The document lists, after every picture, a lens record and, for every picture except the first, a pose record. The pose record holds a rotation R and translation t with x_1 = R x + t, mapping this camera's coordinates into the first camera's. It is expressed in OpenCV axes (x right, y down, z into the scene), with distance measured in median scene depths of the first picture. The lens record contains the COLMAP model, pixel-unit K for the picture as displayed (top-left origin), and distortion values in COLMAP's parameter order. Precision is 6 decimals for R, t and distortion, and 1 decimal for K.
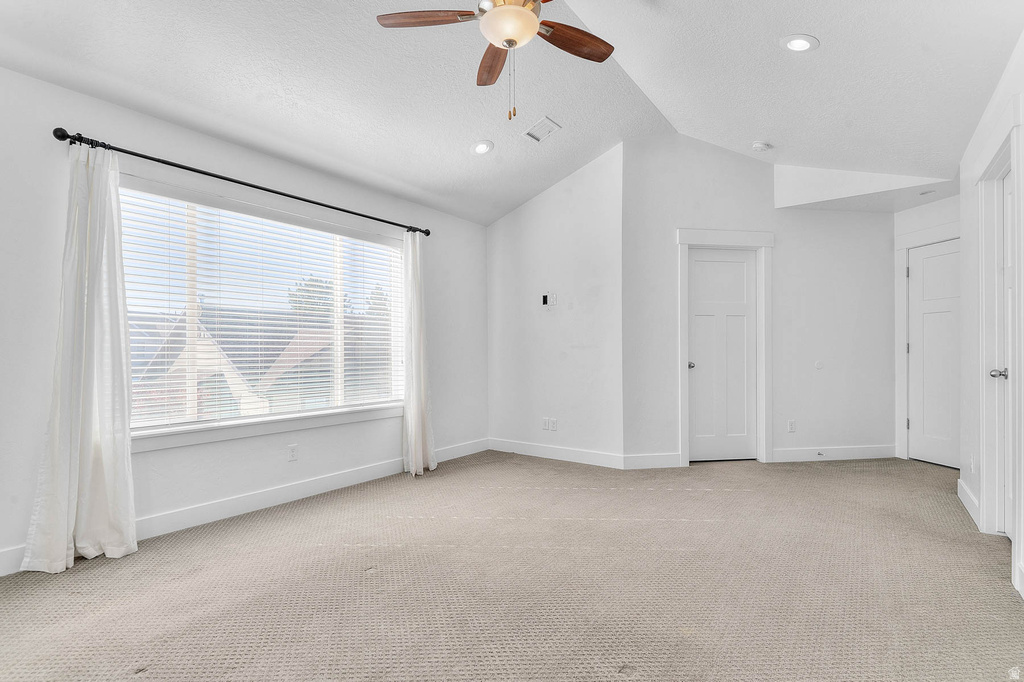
lens RADIAL K [[496.0, 0, 510.1], [0, 496.0, 338.0], [0, 0, 1]] dist [0.000367, -0.000694]
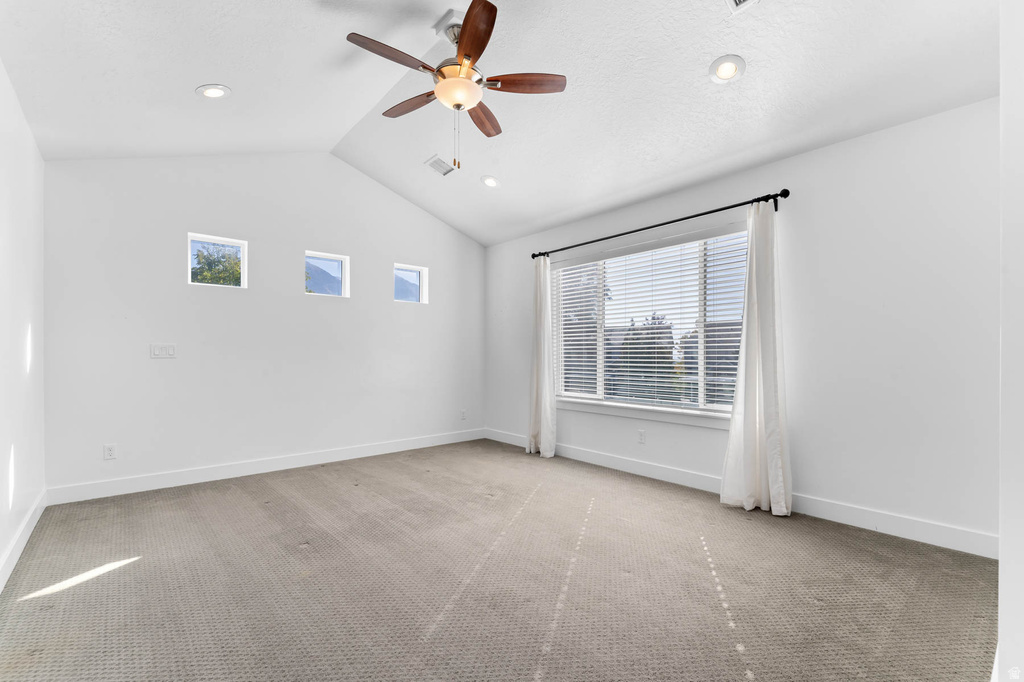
lens RADIAL K [[450.4, 0, 509.8], [0, 450.4, 347.9], [0, 0, 1]] dist [0.002926, -0.001530]
pose [[-0.258350, -0.009767, -0.966002, 0.669814], [0.027225, 0.999478, -0.017387, 0.018870], [0.965668, -0.030791, -0.257950, 0.891456]]
